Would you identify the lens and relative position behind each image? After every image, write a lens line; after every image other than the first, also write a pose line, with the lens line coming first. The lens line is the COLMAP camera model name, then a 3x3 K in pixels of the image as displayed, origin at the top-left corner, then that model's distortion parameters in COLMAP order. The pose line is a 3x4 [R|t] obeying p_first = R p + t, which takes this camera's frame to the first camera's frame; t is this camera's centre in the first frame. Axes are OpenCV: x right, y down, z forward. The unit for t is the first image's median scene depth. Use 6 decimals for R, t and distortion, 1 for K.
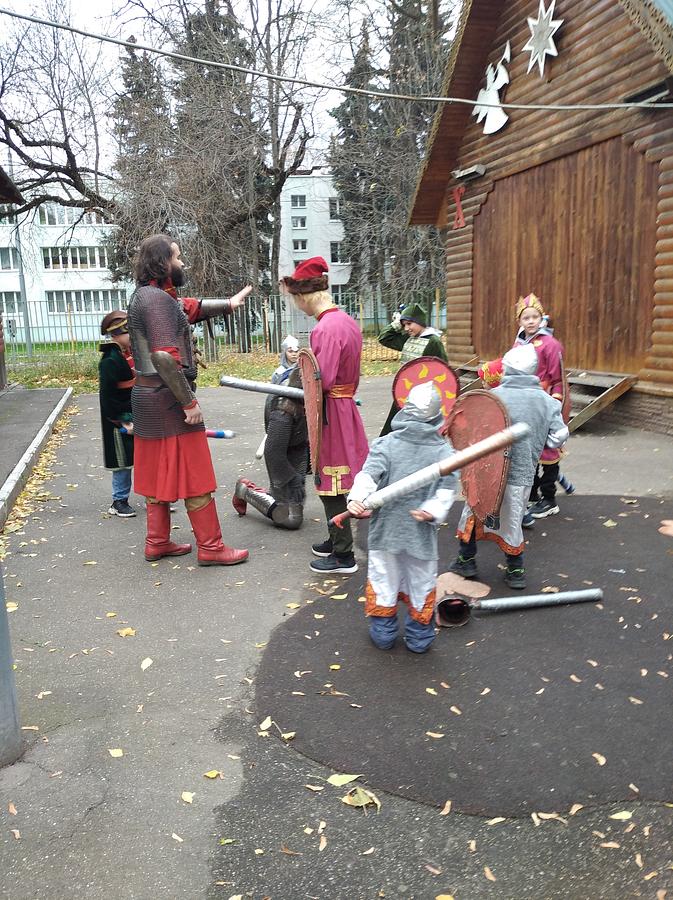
lens RADIAL K [[729.0, 0, 332.0], [0, 729.0, 448.3], [0, 0, 1]] dist [0.009775, -0.026351]
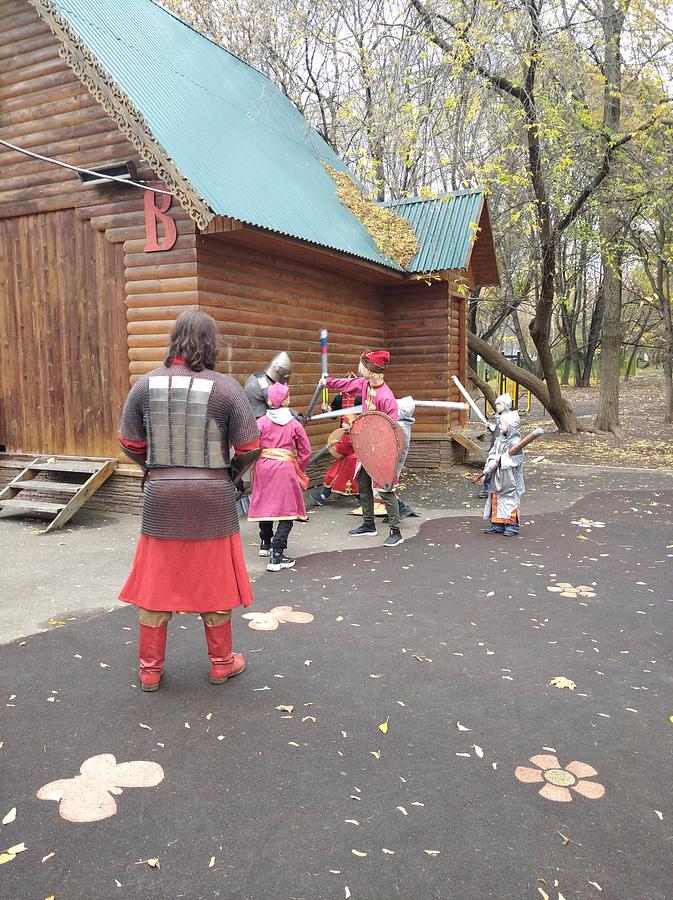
lens RADIAL K [[729.0, 0, 337.5], [0, 729.0, 457.8], [0, 0, 1]] dist [0.009775, -0.026351]
pose [[0.674434, -0.054460, 0.736324, -0.087243], [0.115919, 0.992719, -0.032752, -0.034163], [-0.729179, 0.107443, 0.675836, 0.134766]]
